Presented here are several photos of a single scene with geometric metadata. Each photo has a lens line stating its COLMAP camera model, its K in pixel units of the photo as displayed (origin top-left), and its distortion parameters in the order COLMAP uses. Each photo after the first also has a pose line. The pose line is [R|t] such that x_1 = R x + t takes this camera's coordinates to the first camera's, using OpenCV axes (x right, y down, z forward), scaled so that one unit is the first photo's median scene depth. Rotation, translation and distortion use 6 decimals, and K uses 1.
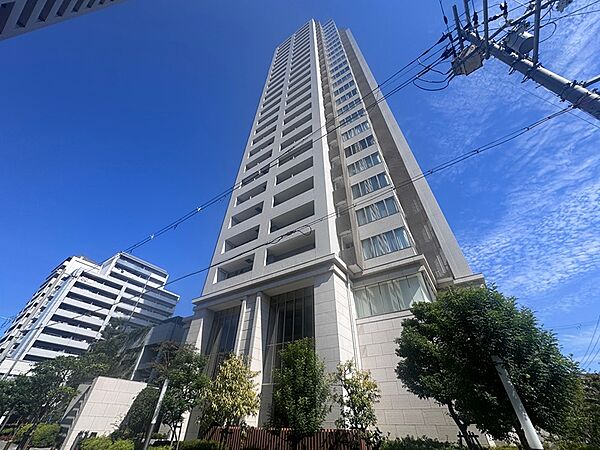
lens RADIAL K [[239.5, 0, 300.0], [0, 239.5, 225.0], [0, 0, 1]] dist [-0.001733, -0.000423]
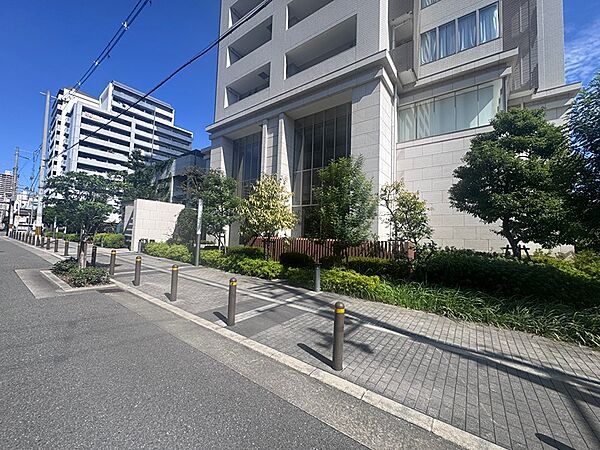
lens RADIAL K [[239.5, 0, 300.0], [0, 239.5, 225.0], [0, 0, 1]] dist [-0.001733, -0.000423]
pose [[0.998595, 0.012039, -0.051597, -0.060206], [0.021587, 0.796897, 0.603729, 0.091095], [0.048386, -0.603995, 0.795518, 0.109378]]
